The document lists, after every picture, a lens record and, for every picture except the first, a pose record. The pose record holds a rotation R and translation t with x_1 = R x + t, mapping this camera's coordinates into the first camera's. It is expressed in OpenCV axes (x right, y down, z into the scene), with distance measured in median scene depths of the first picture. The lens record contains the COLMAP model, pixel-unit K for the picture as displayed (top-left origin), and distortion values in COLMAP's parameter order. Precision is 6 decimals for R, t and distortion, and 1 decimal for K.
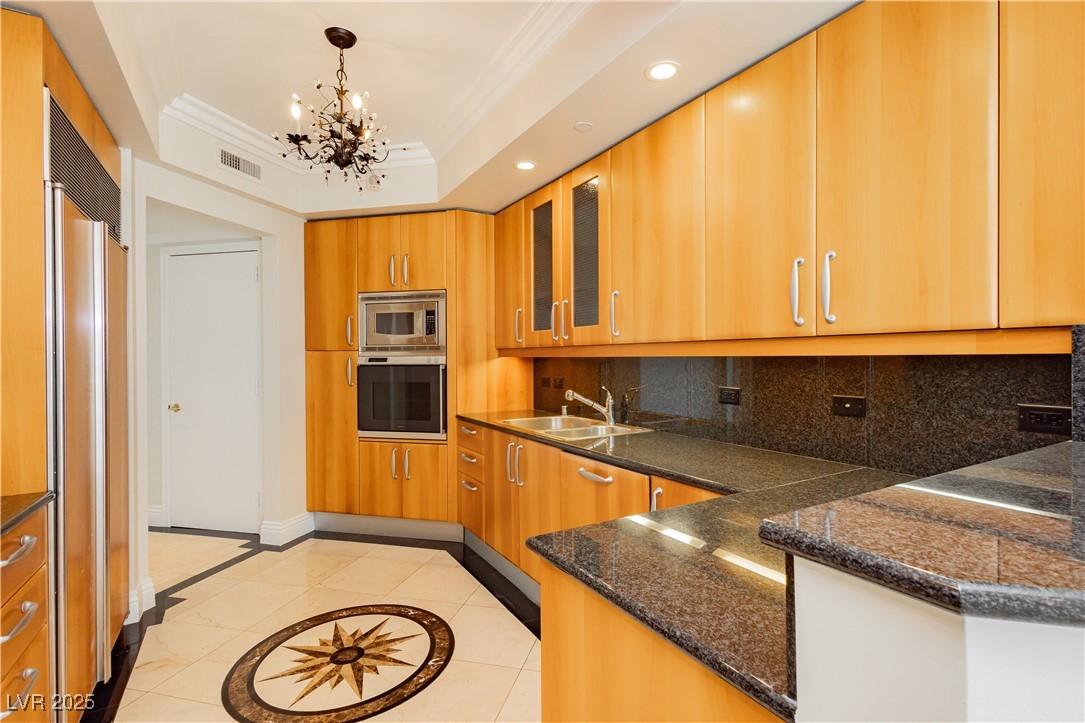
lens RADIAL K [[512.5, 0, 558.9], [0, 512.5, 359.6], [0, 0, 1]] dist [0.009412, -0.000782]
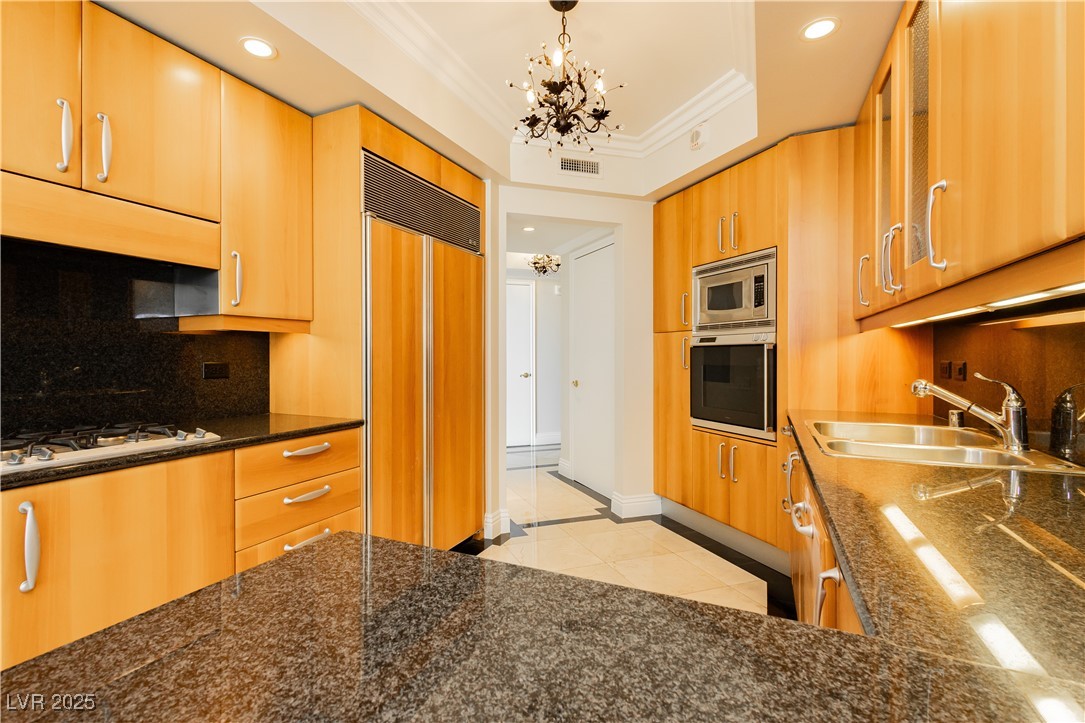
lens RADIAL K [[511.7, 0, 523.2], [0, 511.7, 357.0], [0, 0, 1]] dist [0.007962, -0.000110]
pose [[0.535596, 0.005704, -0.844455, 0.237102], [-0.005190, 0.999981, 0.003463, 0.030459], [0.844459, 0.002528, 0.535615, 0.274009]]
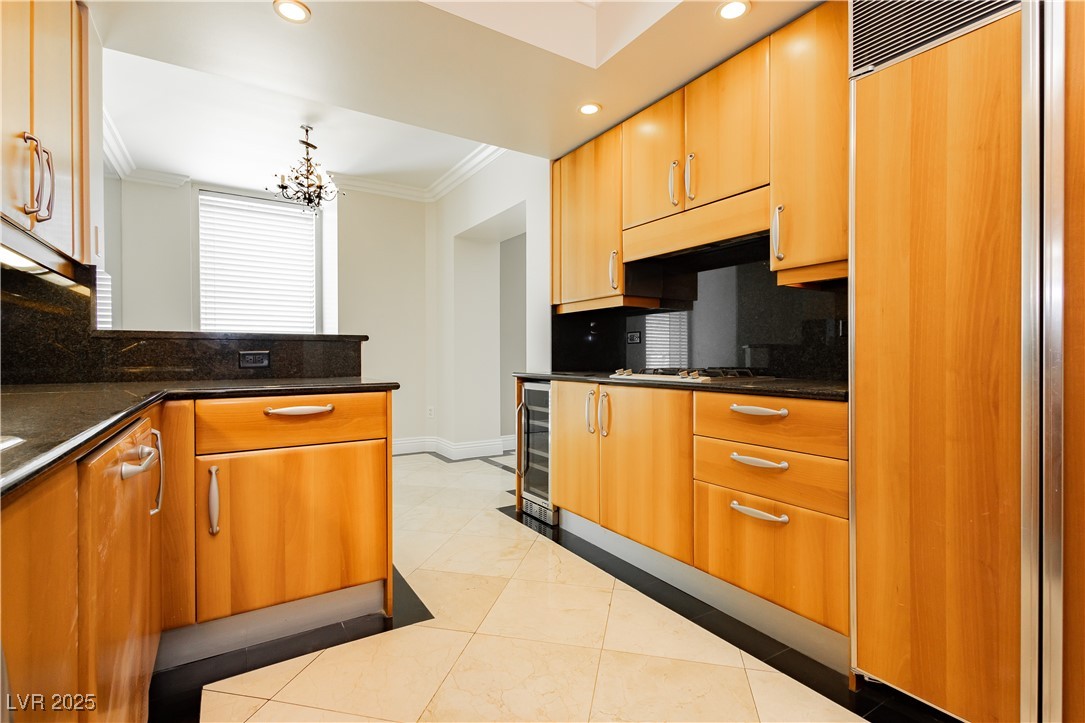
lens RADIAL K [[492.1, 0, 546.1], [0, 492.1, 358.4], [0, 0, 1]] dist [0.005942, -0.000197]
pose [[-0.999815, 0.003711, -0.018875, -0.175168], [0.003485, 0.999922, 0.011991, 0.081748], [0.018918, 0.011923, -0.999750, 0.892993]]
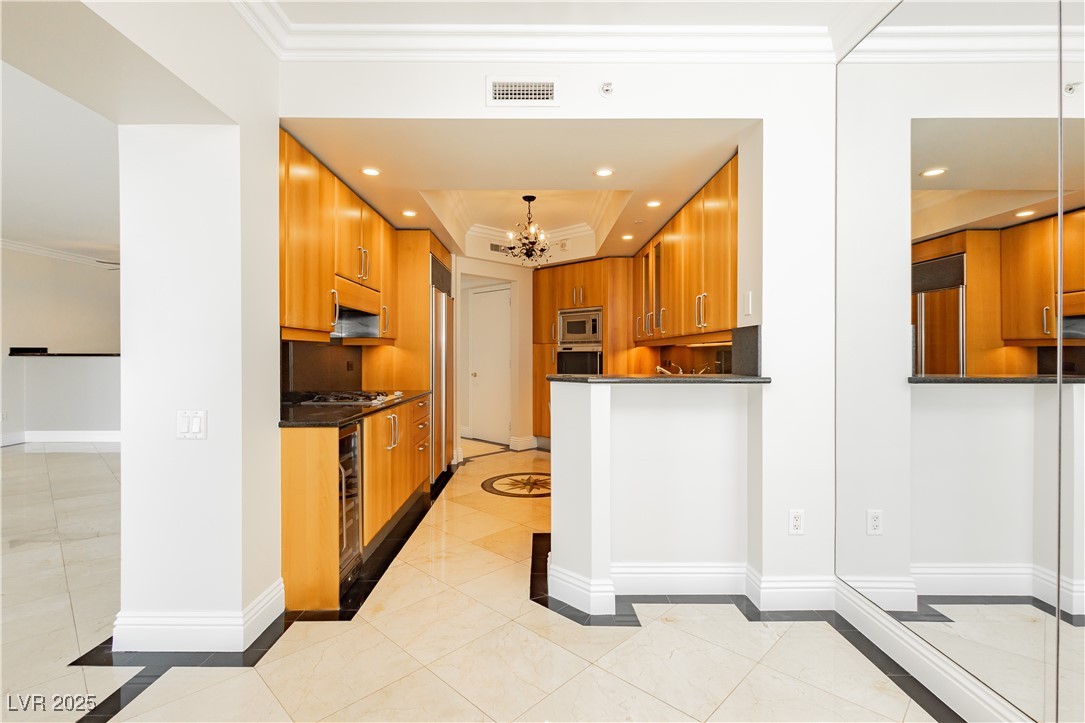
lens RADIAL K [[527.6, 0, 552.0], [0, 527.6, 353.7], [0, 0, 1]] dist [0.002782, 0.000227]
pose [[0.864898, 0.003298, -0.501937, 0.511641], [-0.005615, 0.999979, -0.003104, 0.023590], [0.501916, 0.005503, 0.864899, -0.572610]]
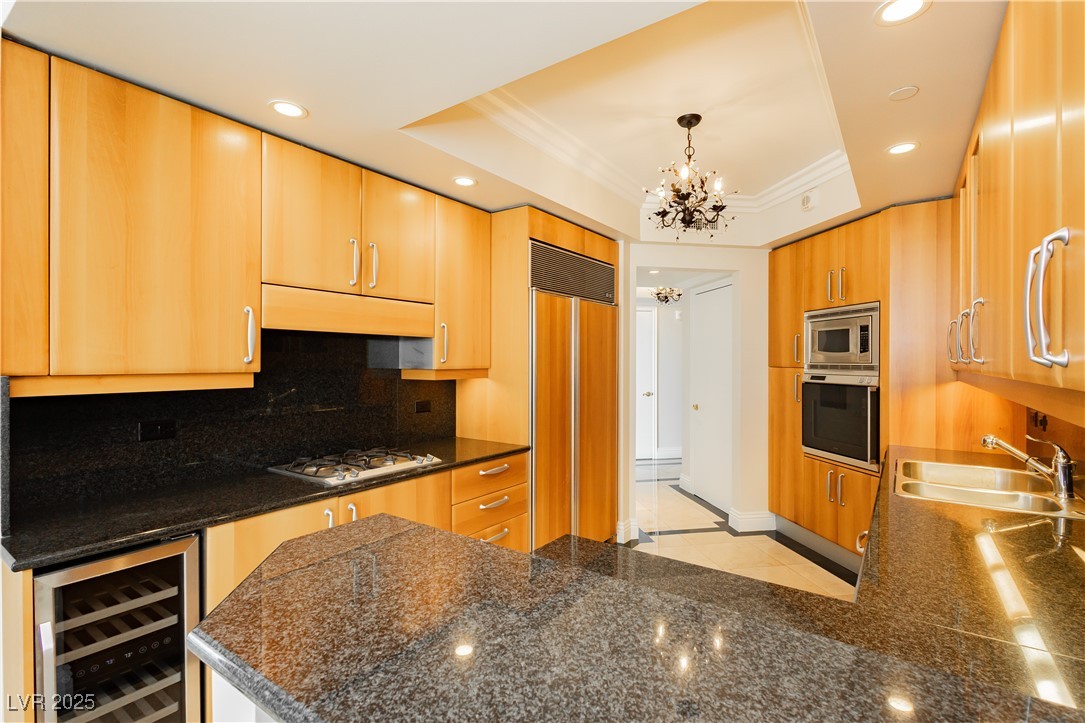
lens RADIAL K [[512.5, 0, 558.9], [0, 512.5, 359.6], [0, 0, 1]] dist [0.009412, -0.000782]
pose [[0.398609, 0.005760, -0.917103, 0.383324], [-0.007823, 0.999965, 0.002880, -0.035780], [0.917088, 0.006027, 0.398640, 0.150027]]
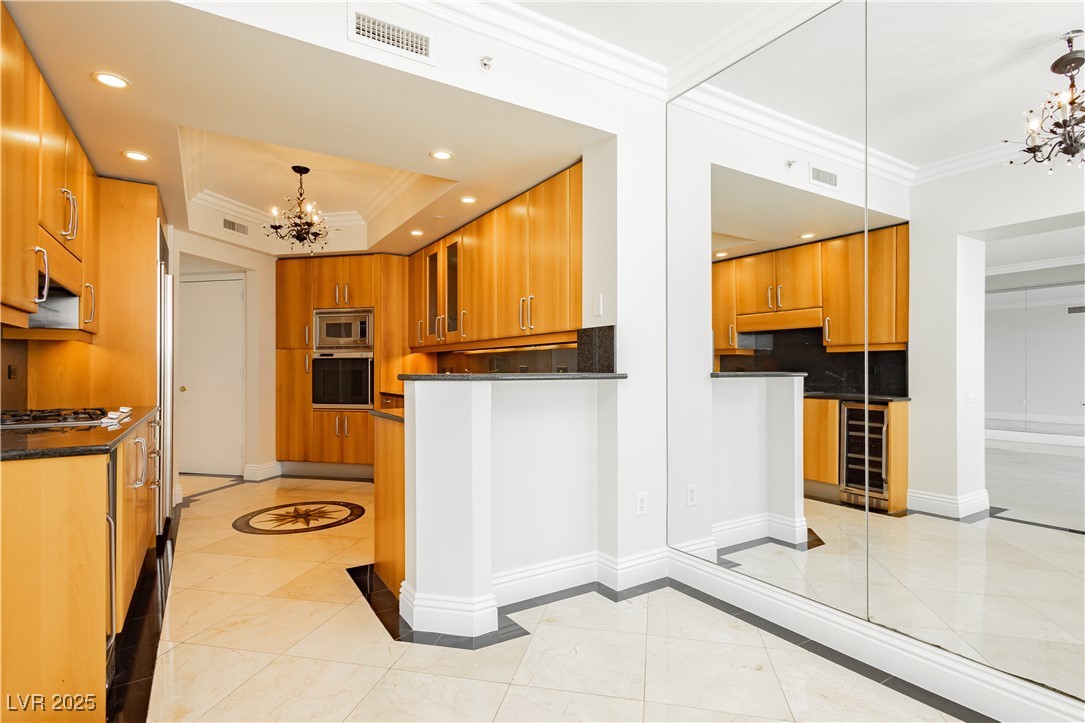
lens RADIAL K [[538.9, 0, 563.8], [0, 538.9, 363.9], [0, 0, 1]] dist [0.004168, 0.000284]
pose [[0.999072, 0.001742, 0.043047, 0.270471], [-0.001072, 0.999878, -0.015583, 0.051950], [-0.043069, 0.015523, 0.998952, -0.595655]]
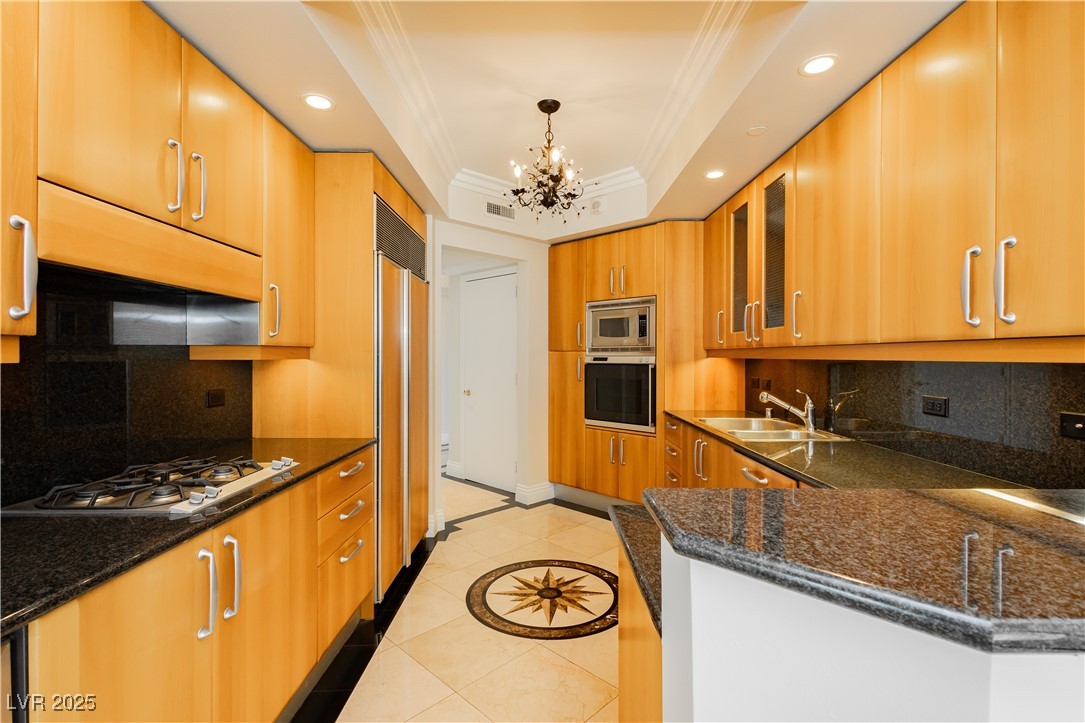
lens RADIAL K [[508.1, 0, 547.4], [0, 508.1, 358.2], [0, 0, 1]] dist [0.002589, 0.000288]
pose [[0.854504, 0.008891, -0.519368, 0.151066], [-0.008021, 0.999960, 0.003921, -0.005532], [0.519383, 0.000816, 0.854541, -0.047448]]
